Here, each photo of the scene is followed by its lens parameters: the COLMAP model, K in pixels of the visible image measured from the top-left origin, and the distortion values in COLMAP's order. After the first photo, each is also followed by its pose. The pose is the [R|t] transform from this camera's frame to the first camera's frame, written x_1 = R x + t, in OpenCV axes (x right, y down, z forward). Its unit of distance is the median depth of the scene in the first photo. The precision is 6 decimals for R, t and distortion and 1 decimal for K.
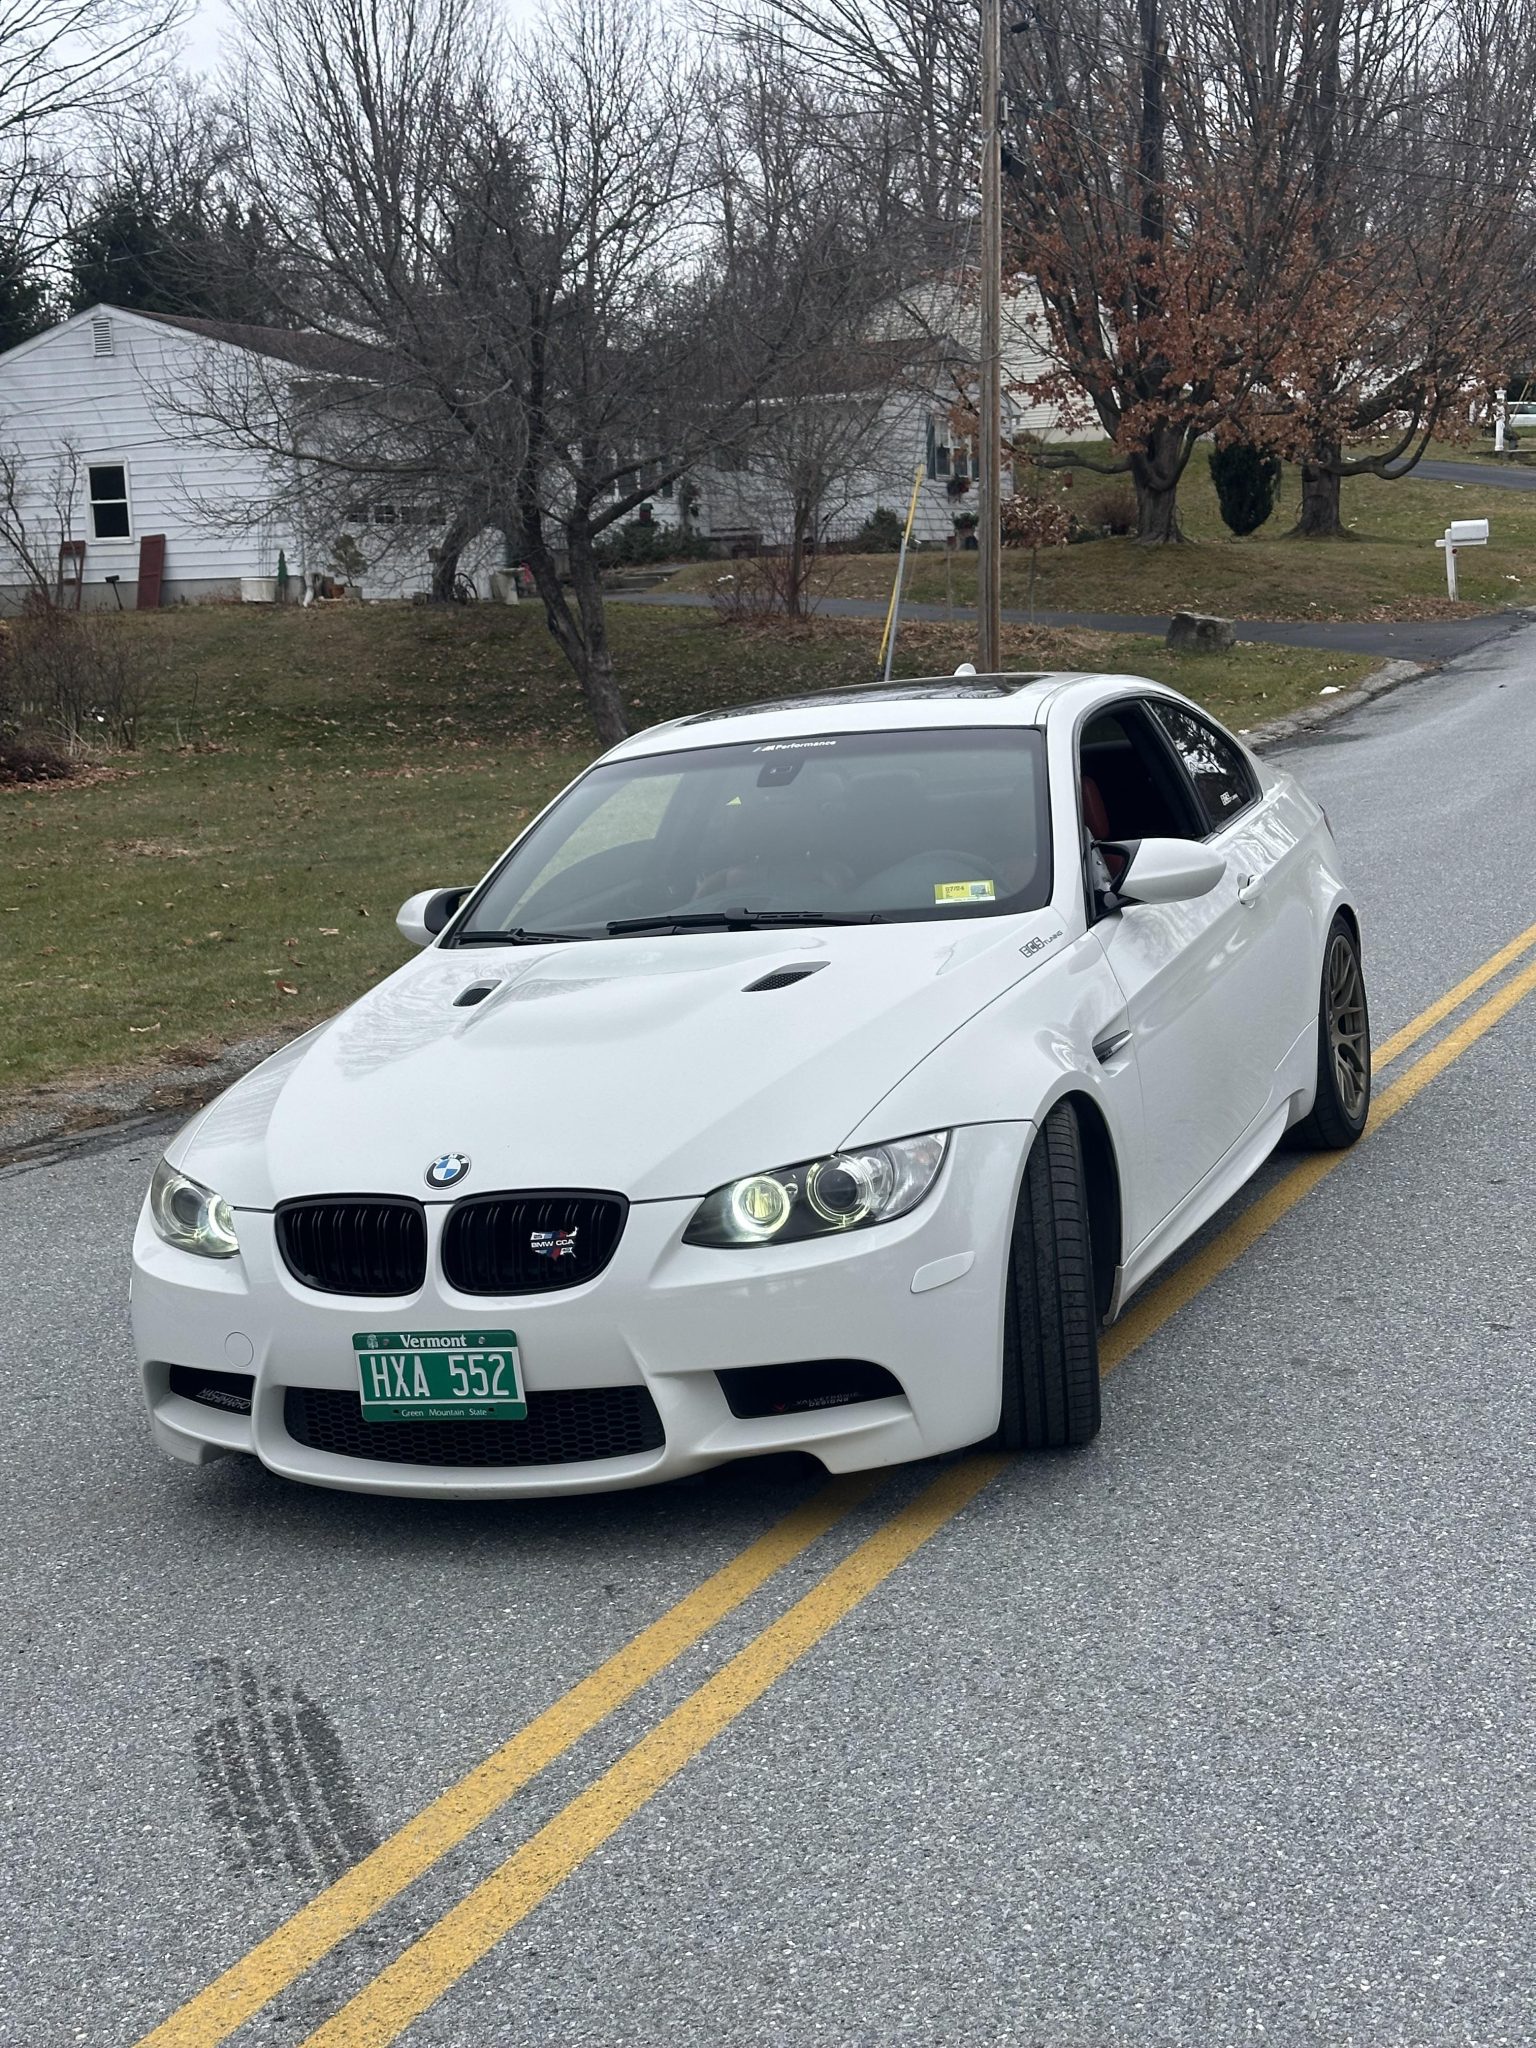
lens RADIAL K [[2838.7, 0, 771.4], [0, 2838.7, 1004.3], [0, 0, 1]] dist [0.113756, 0.000000]
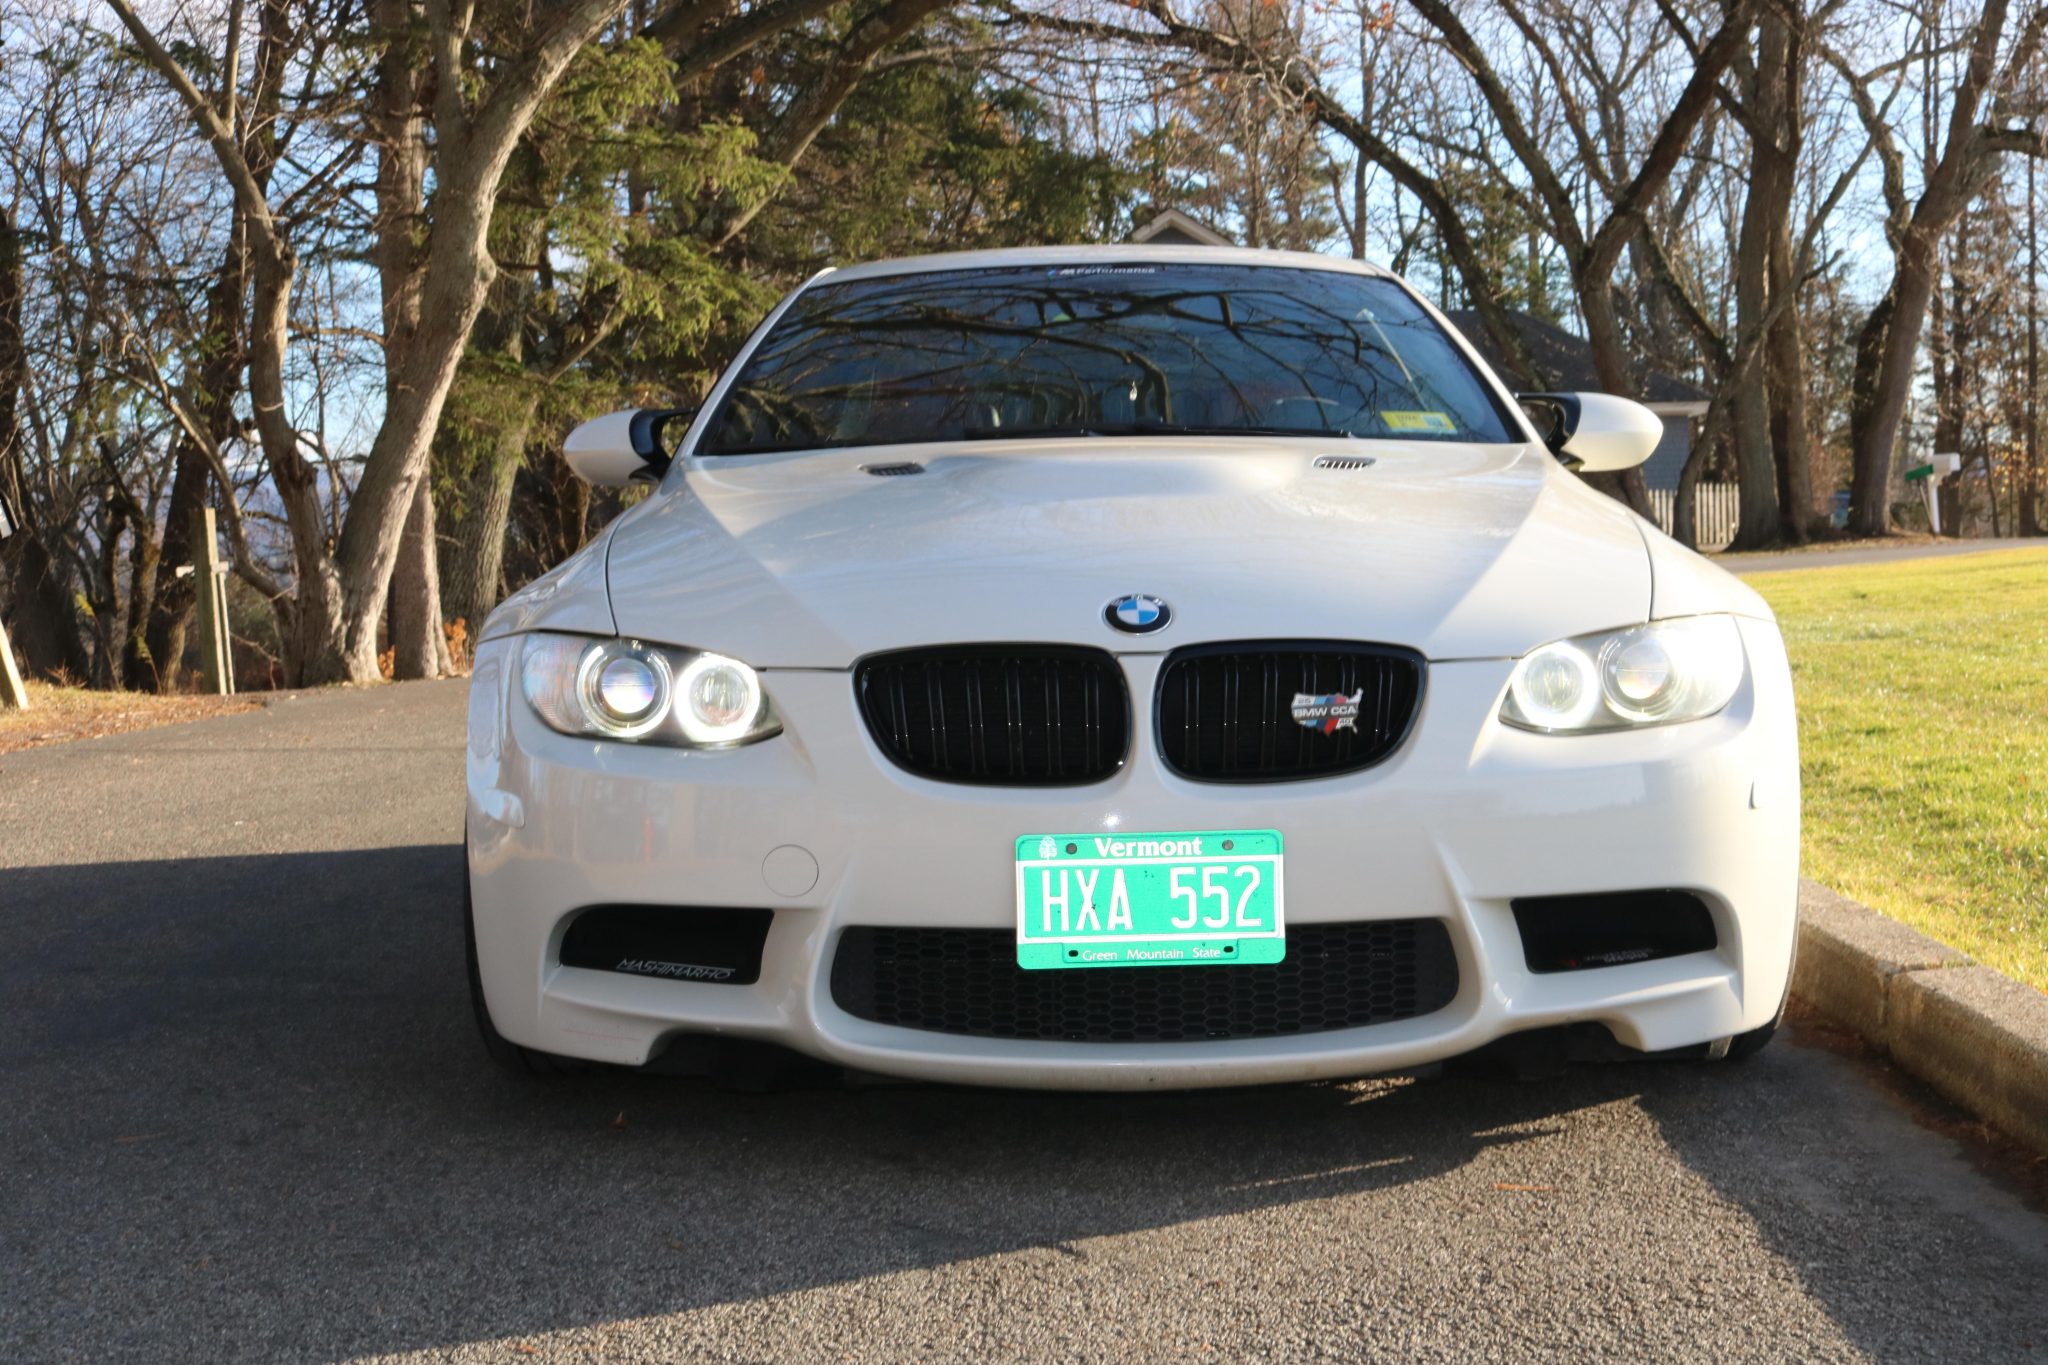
lens RADIAL K [[2676.0, 0, 1012.6], [0, 2676.0, 675.3], [0, 0, 1]] dist [-0.073773, 0.000000]
pose [[0.933045, 0.070732, 0.352739, -0.368427], [-0.034905, 0.993655, -0.106922, 0.142976], [-0.358063, 0.087450, 0.929593, 0.396608]]
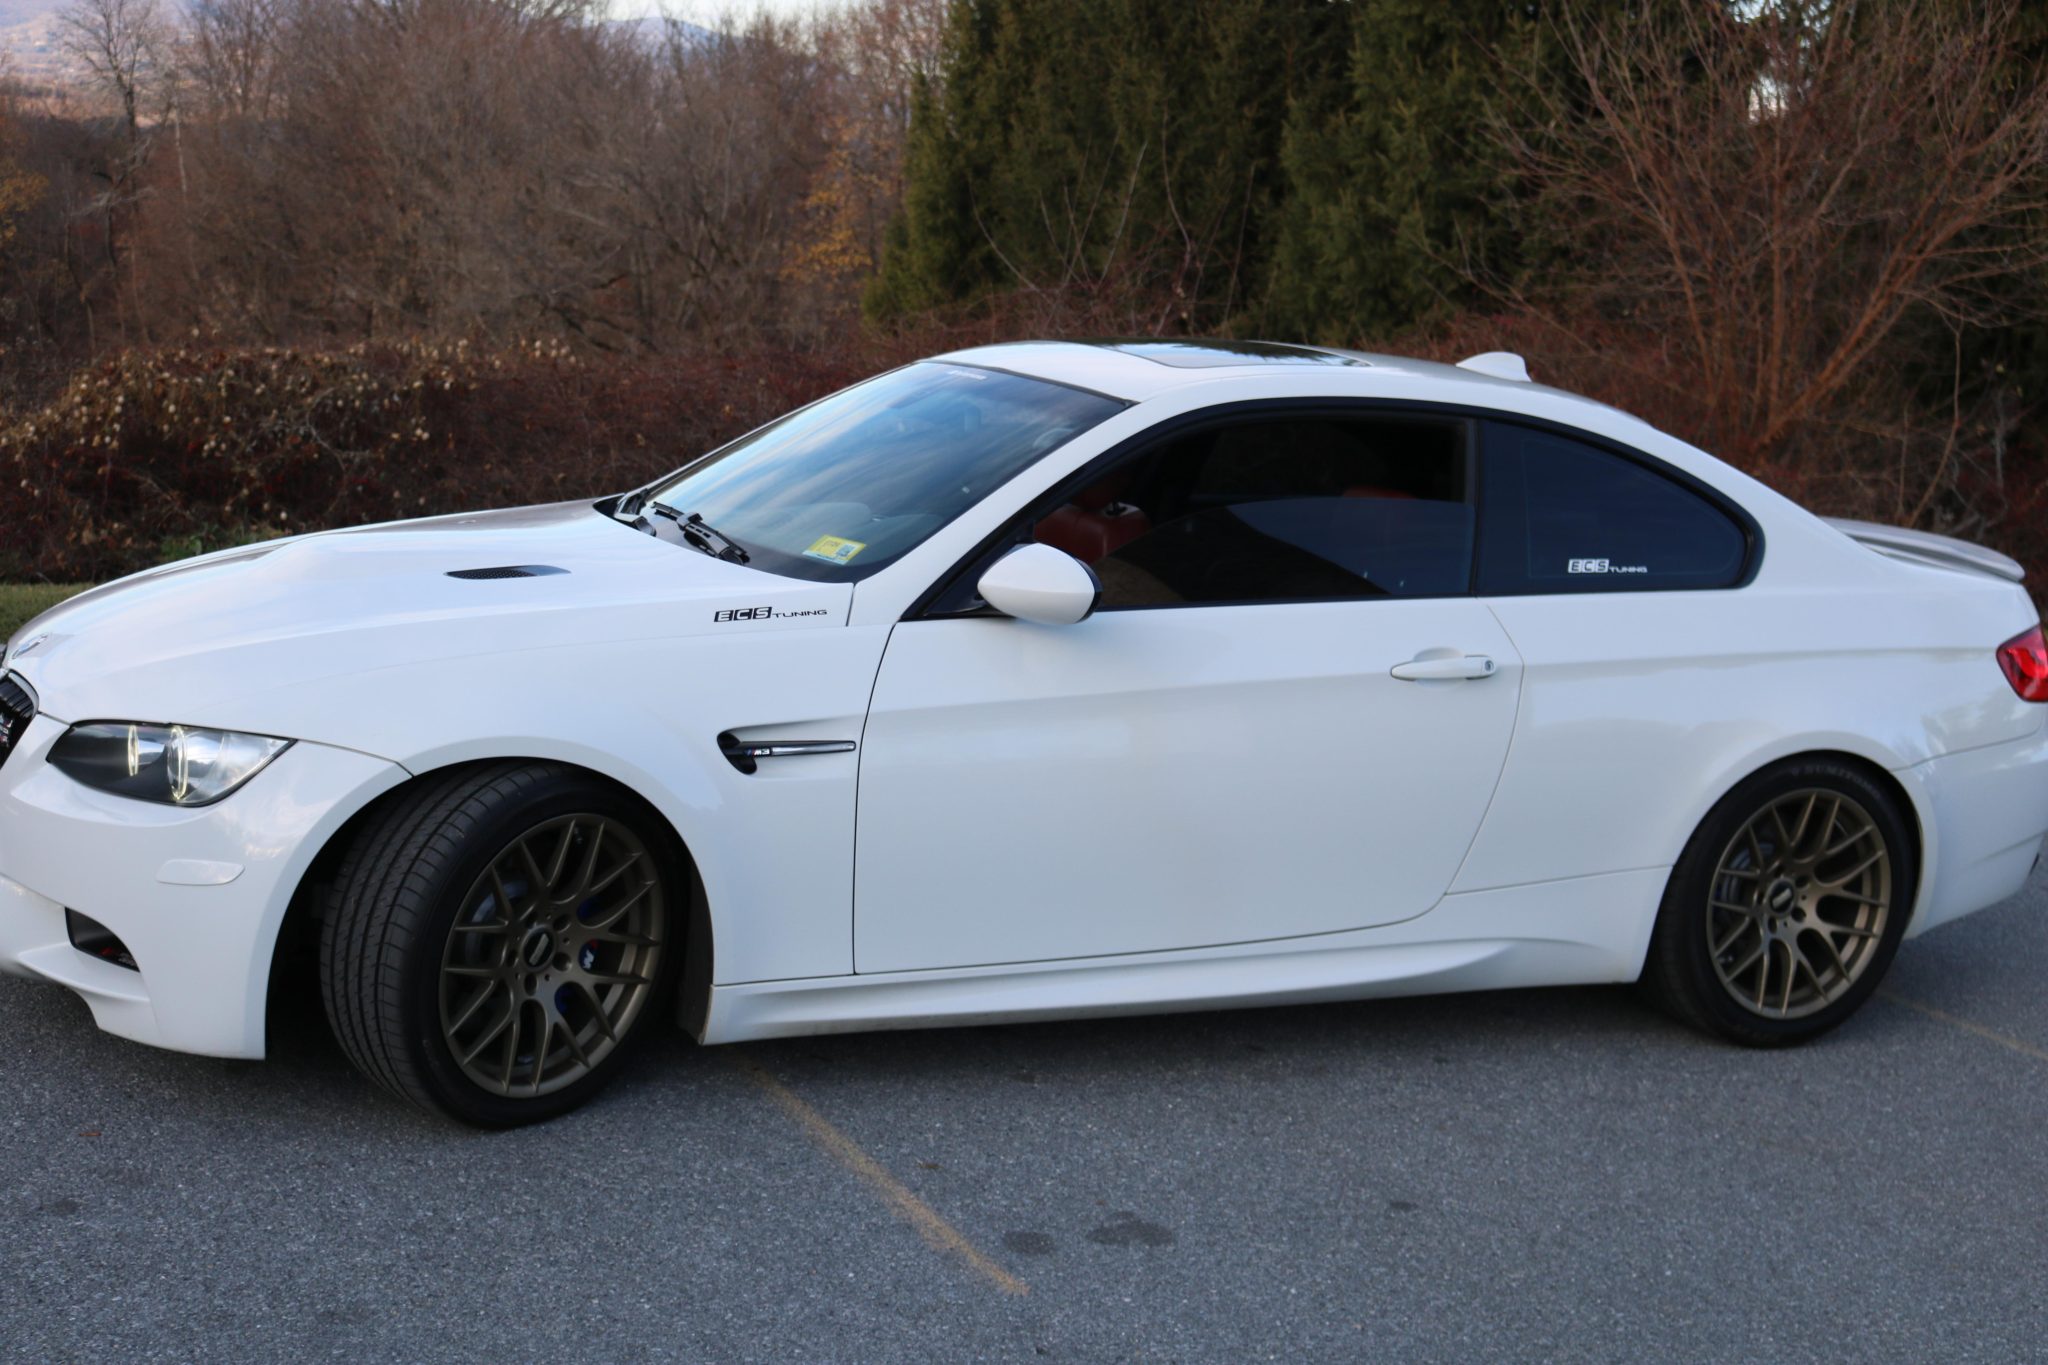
lens RADIAL K [[2676.0, 0, 1029.3], [0, 2676.0, 688.2], [0, 0, 1]] dist [-0.073773, 0.000000]
pose [[0.709415, 0.267418, -0.652088, 0.803610], [-0.240929, 0.961498, 0.132195, -0.147599], [0.662332, 0.063325, 0.746529, 0.495958]]
